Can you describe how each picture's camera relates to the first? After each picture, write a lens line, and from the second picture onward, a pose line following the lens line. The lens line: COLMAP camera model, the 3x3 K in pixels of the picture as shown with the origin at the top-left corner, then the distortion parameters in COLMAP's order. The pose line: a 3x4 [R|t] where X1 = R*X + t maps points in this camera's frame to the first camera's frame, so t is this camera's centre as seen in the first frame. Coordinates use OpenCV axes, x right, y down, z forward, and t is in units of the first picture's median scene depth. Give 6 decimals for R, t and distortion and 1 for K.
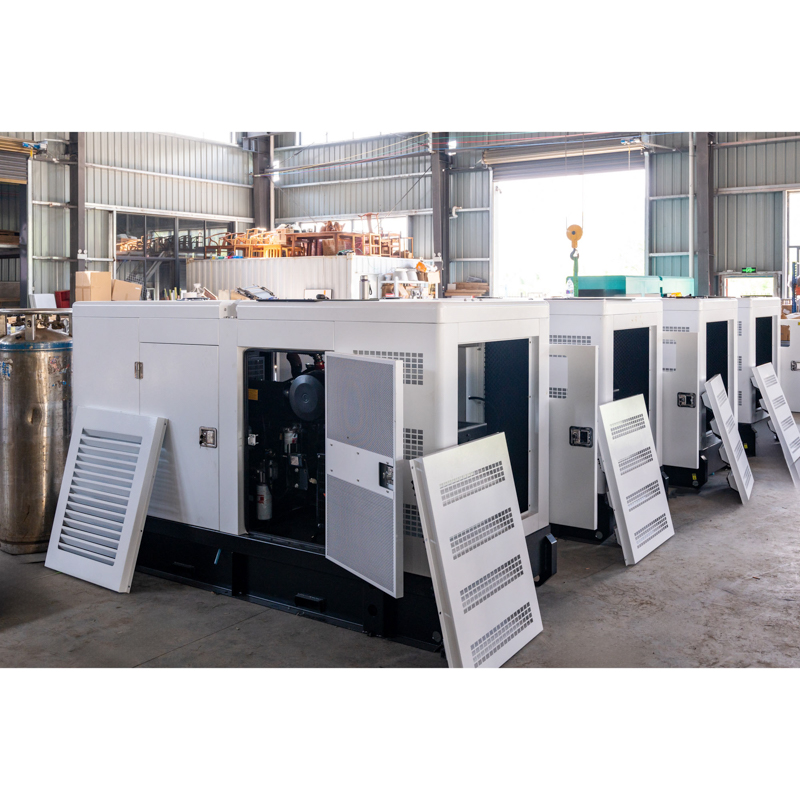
lens RADIAL K [[846.7, 0, 400.0], [0, 846.7, 400.0], [0, 0, 1]] dist [-0.004682, -0.002928]
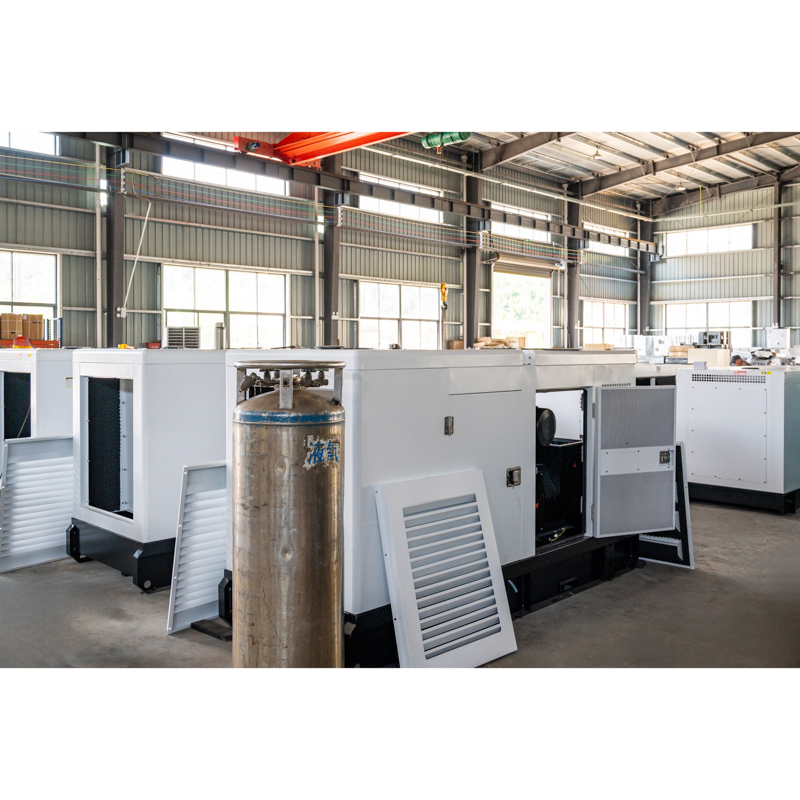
lens RADIAL K [[774.6, 0, 400.0], [0, 774.6, 400.0], [0, 0, 1]] dist [-0.003715, -0.001069]
pose [[0.159809, -0.059350, 0.985362, -1.204737], [0.117183, 0.992273, 0.040761, -0.109111], [-0.980168, 0.108954, 0.165529, 0.961403]]
